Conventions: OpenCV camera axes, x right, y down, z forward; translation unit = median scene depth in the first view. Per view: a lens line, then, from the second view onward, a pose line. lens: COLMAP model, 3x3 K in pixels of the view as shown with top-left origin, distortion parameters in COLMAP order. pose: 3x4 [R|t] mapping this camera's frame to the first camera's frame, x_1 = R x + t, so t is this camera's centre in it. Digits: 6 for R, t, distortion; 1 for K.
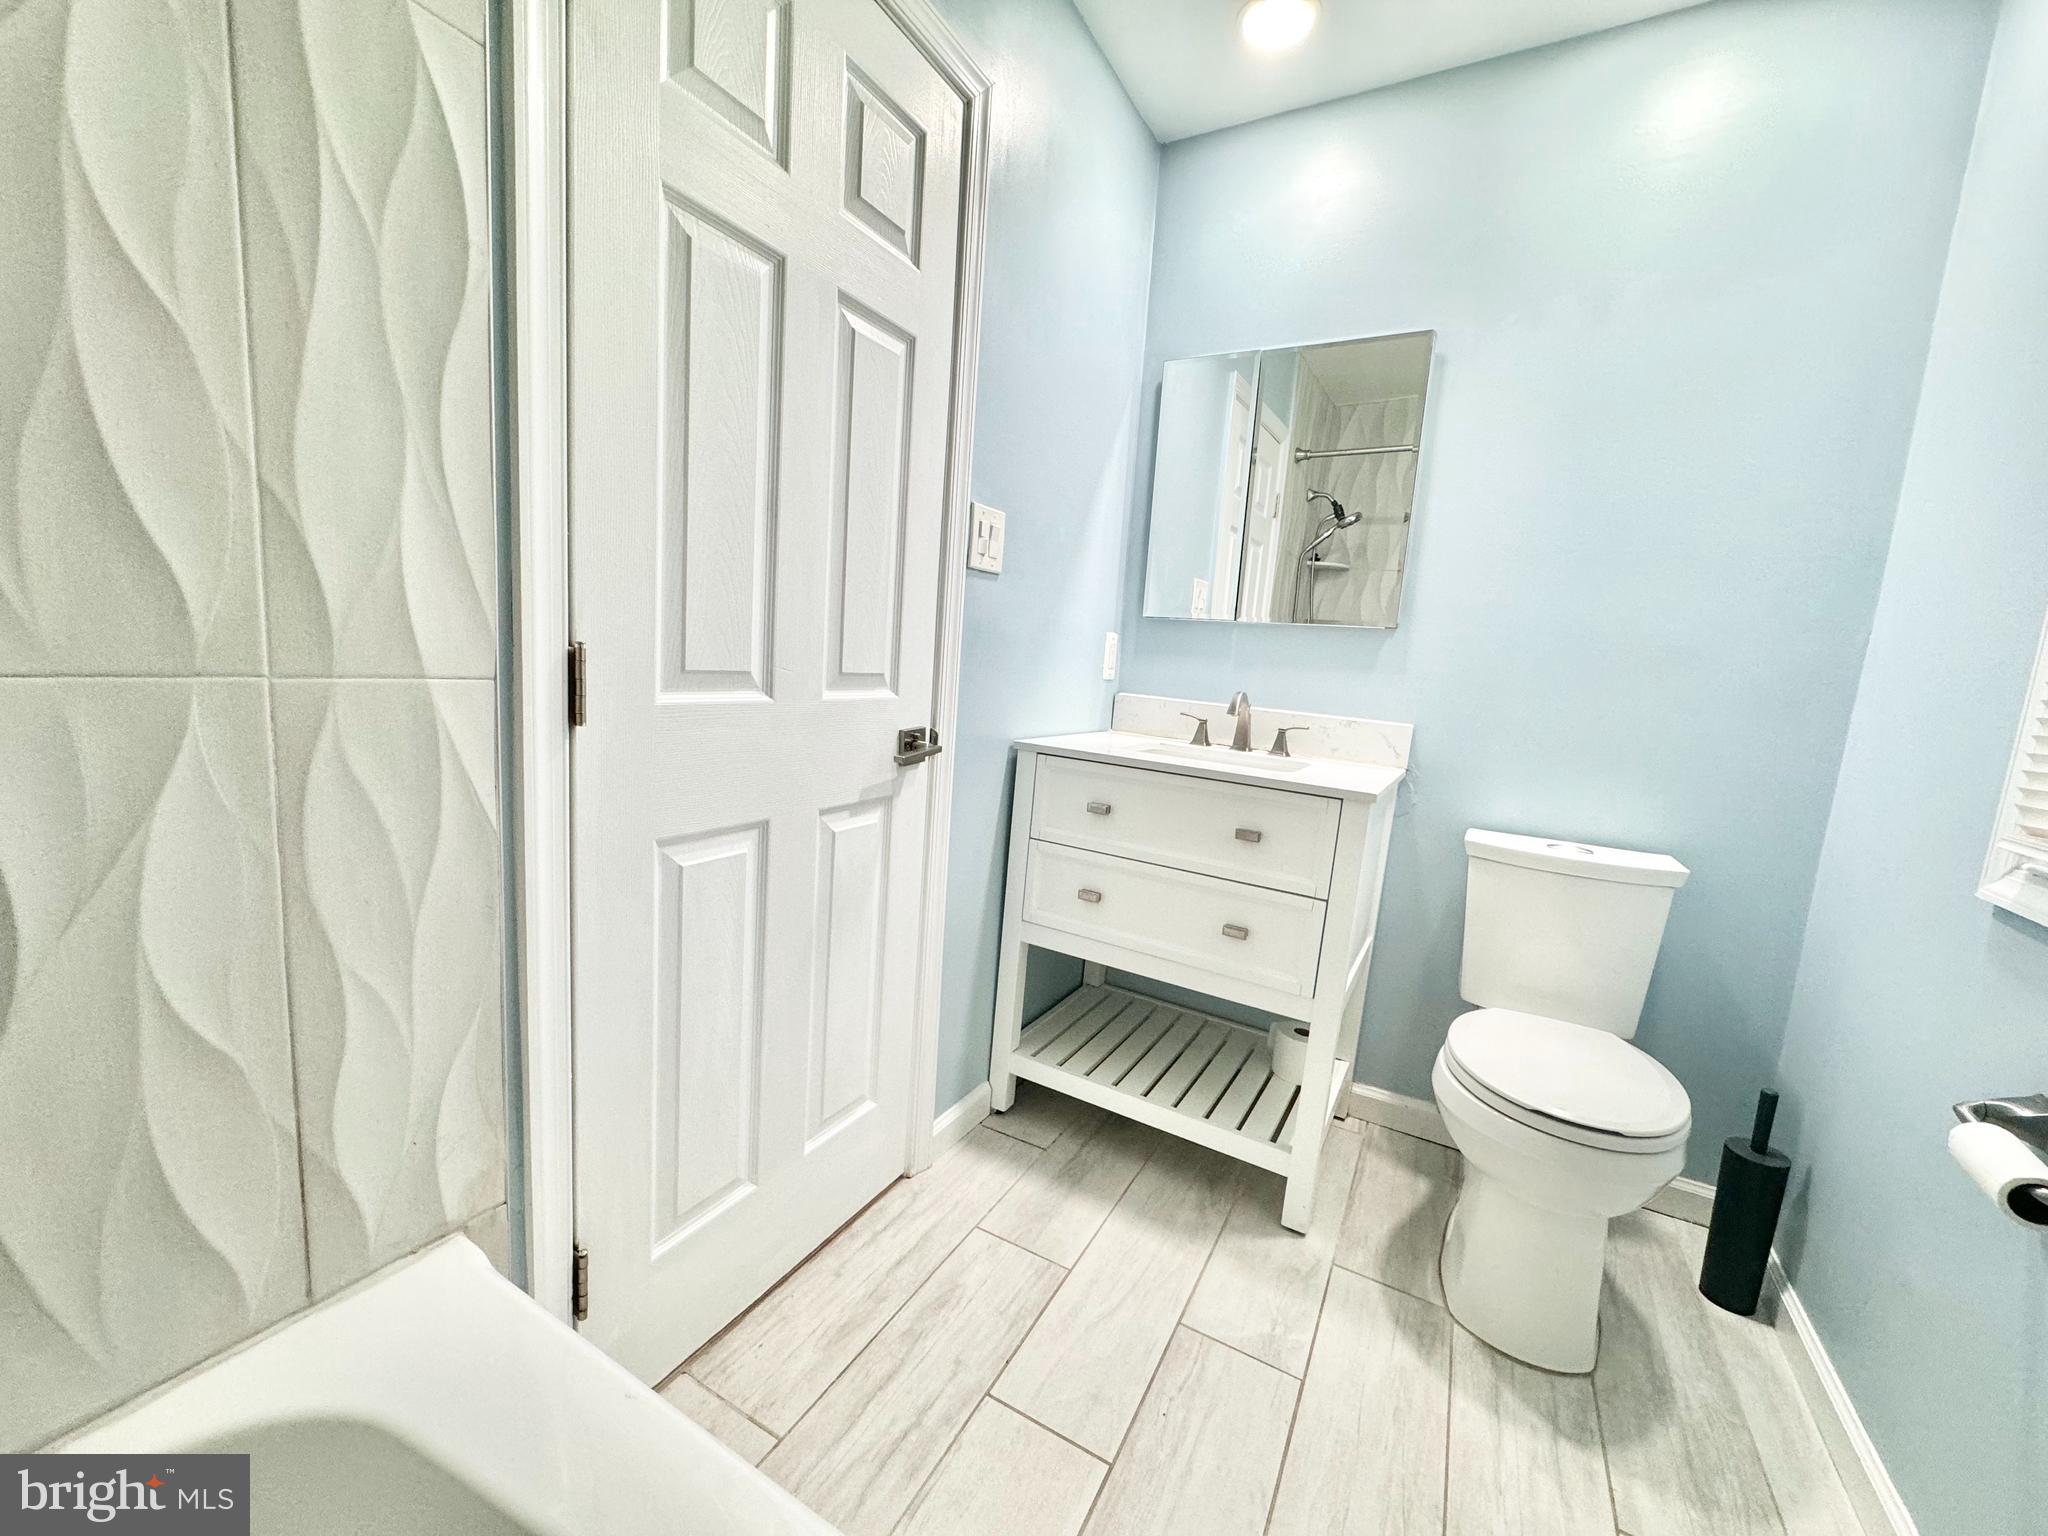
lens RADIAL K [[813.4, 0, 1024.0], [0, 813.4, 768.0], [0, 0, 1]] dist [-0.001896, 0.000408]
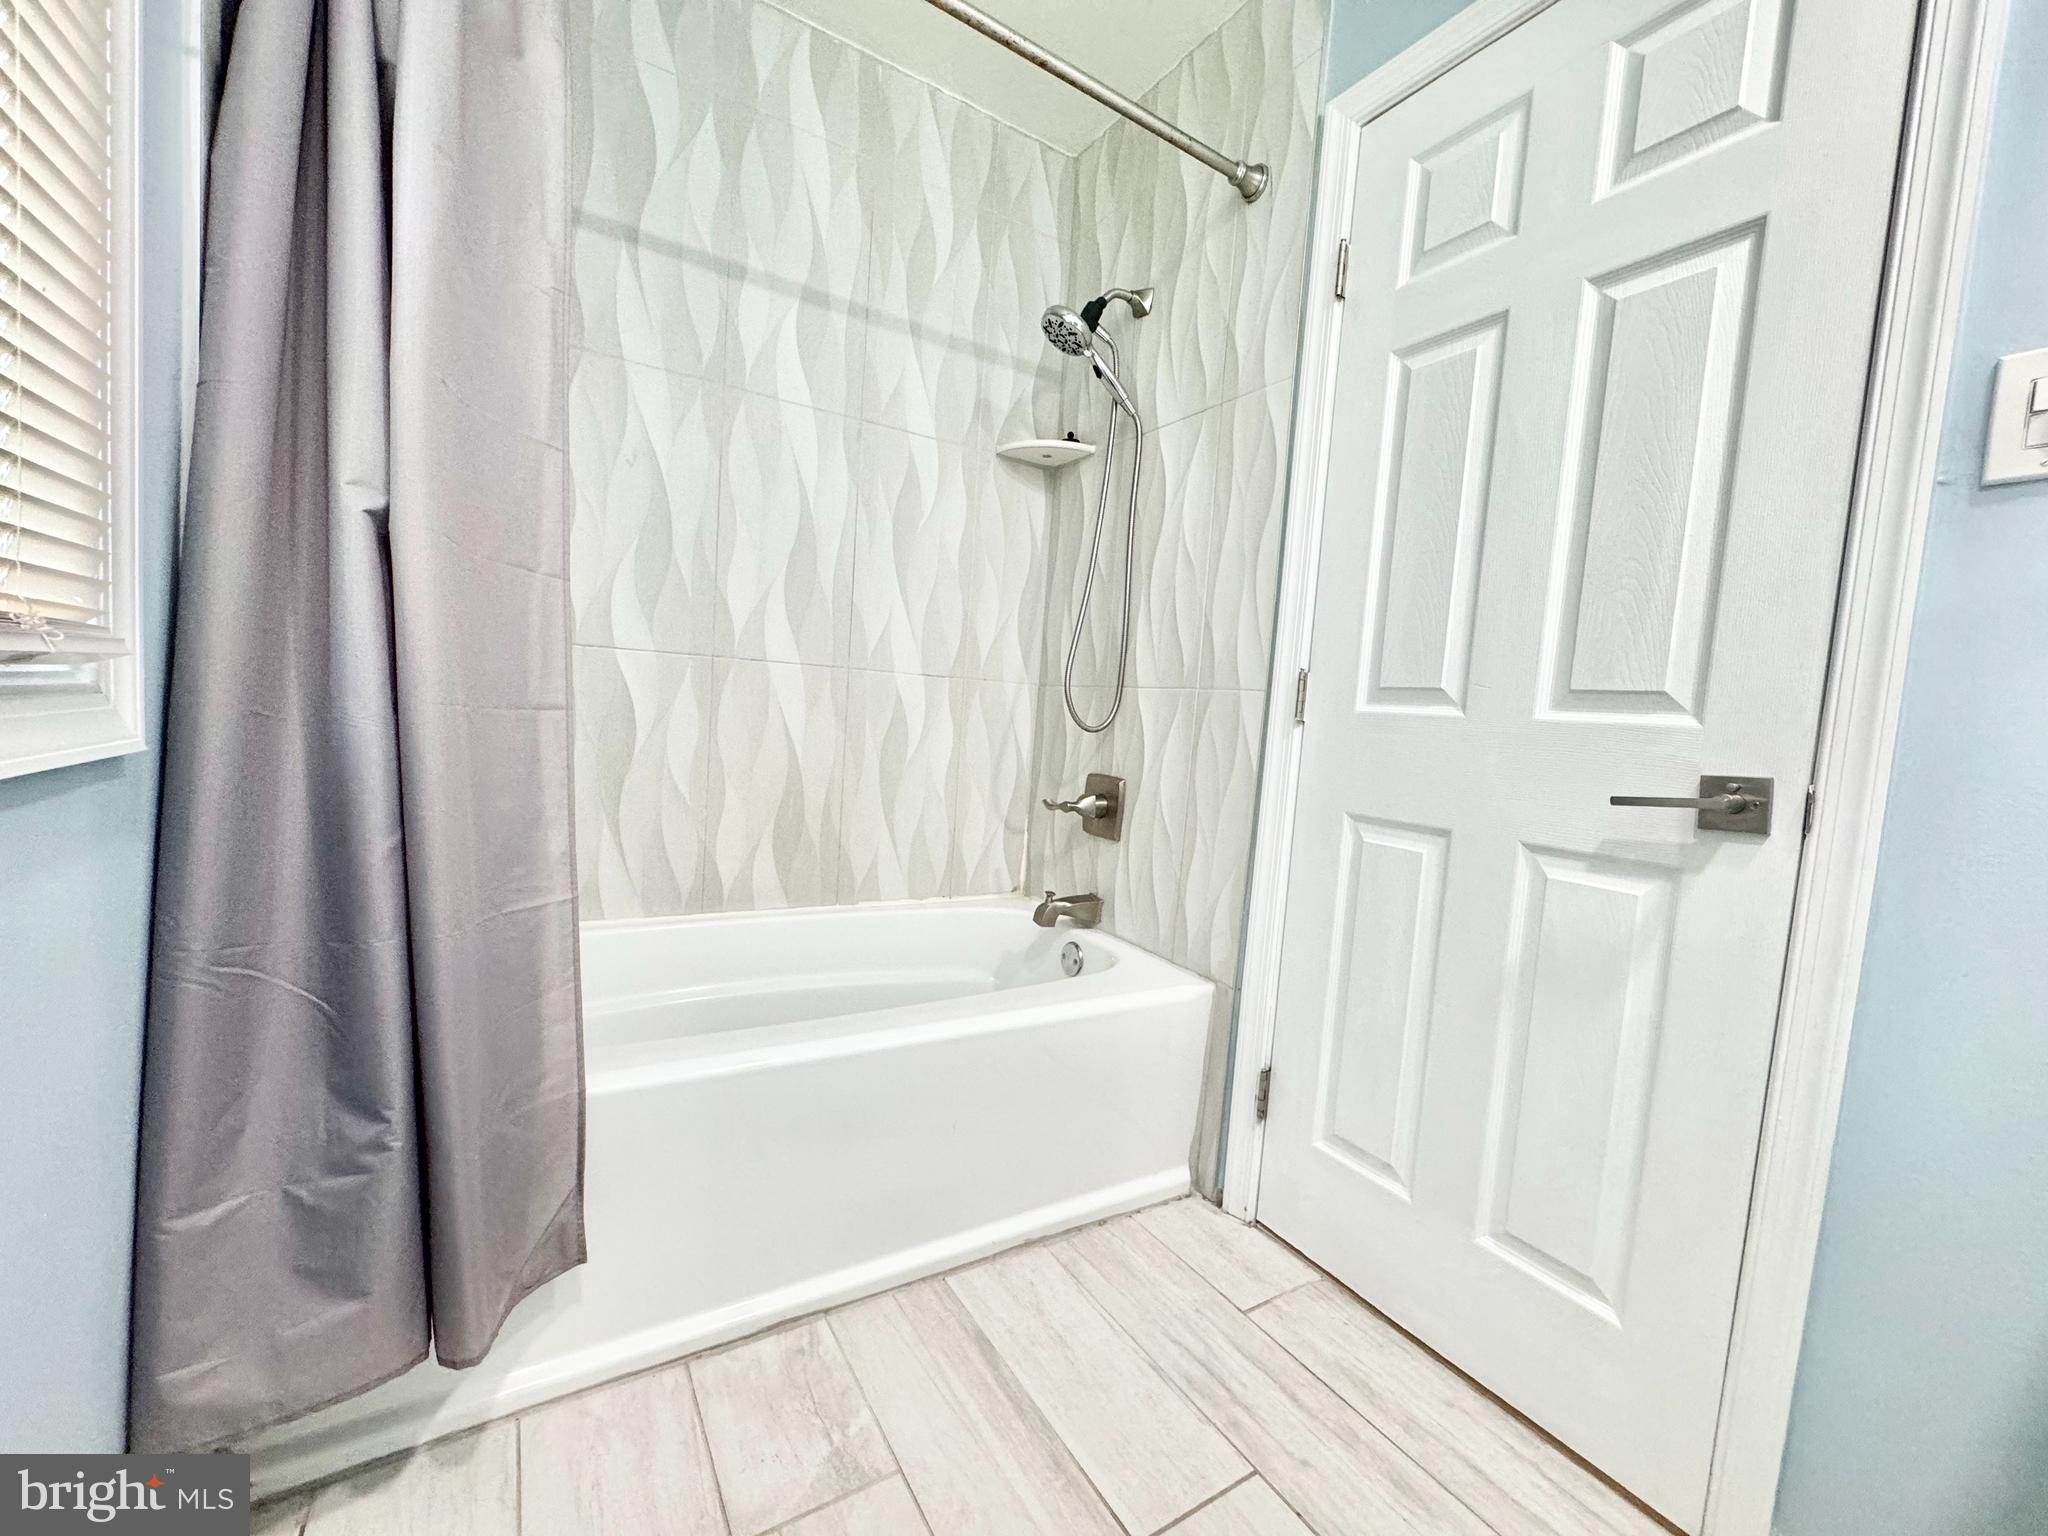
lens RADIAL K [[813.4, 0, 1024.0], [0, 813.4, 768.0], [0, 0, 1]] dist [-0.001896, 0.000408]
pose [[-0.479319, -0.049967, -0.876217, 0.788554], [-0.231500, 0.970218, 0.071310, 0.034840], [0.846558, 0.237025, -0.476611, 0.929113]]
